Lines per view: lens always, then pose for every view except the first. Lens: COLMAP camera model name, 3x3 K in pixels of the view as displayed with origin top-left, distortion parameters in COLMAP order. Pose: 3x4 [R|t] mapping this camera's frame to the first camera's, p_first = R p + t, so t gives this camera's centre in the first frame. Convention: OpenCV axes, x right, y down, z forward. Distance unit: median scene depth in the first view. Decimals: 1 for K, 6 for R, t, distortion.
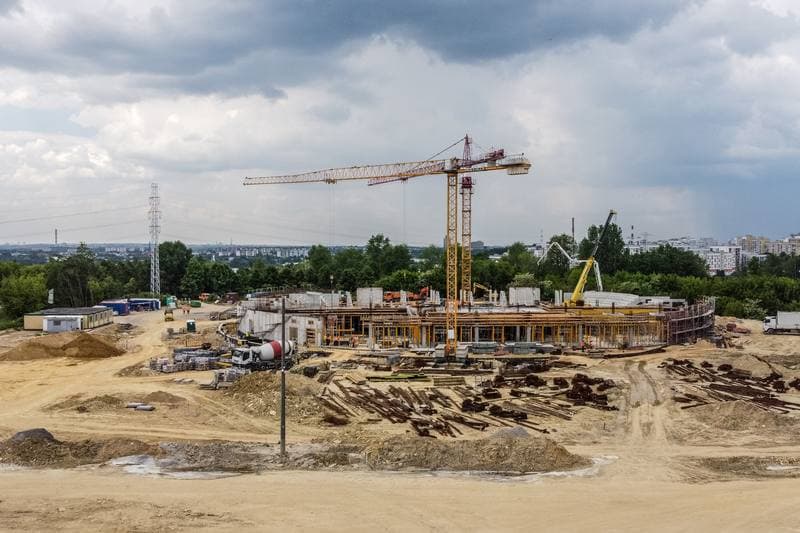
lens RADIAL K [[755.0, 0, 429.0], [0, 755.0, 264.5], [0, 0, 1]] dist [0.001190, -0.014377]
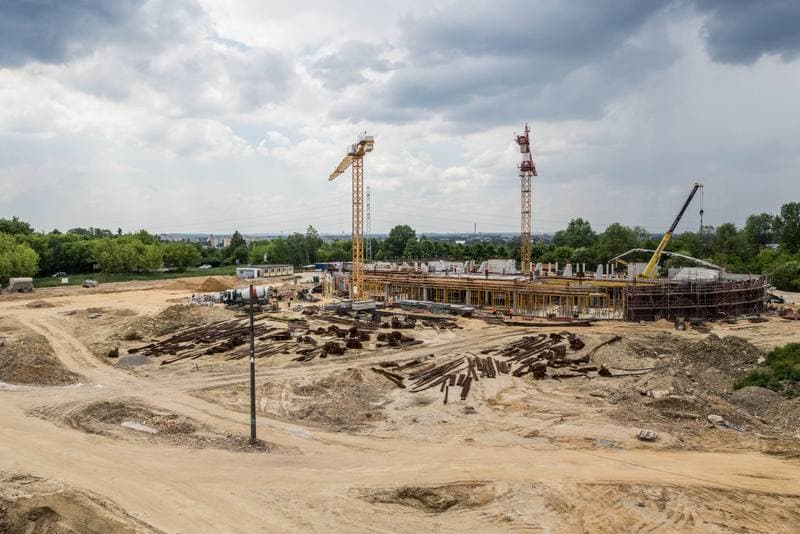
lens RADIAL K [[541.3, 0, 359.0], [0, 541.3, 241.6], [0, 0, 1]] dist [-0.017767, -0.002104]
pose [[0.772757, 0.005353, -0.634679, 0.429942], [-0.012783, 0.999893, -0.007131, 0.016380], [0.634573, 0.013624, 0.772743, 0.254572]]
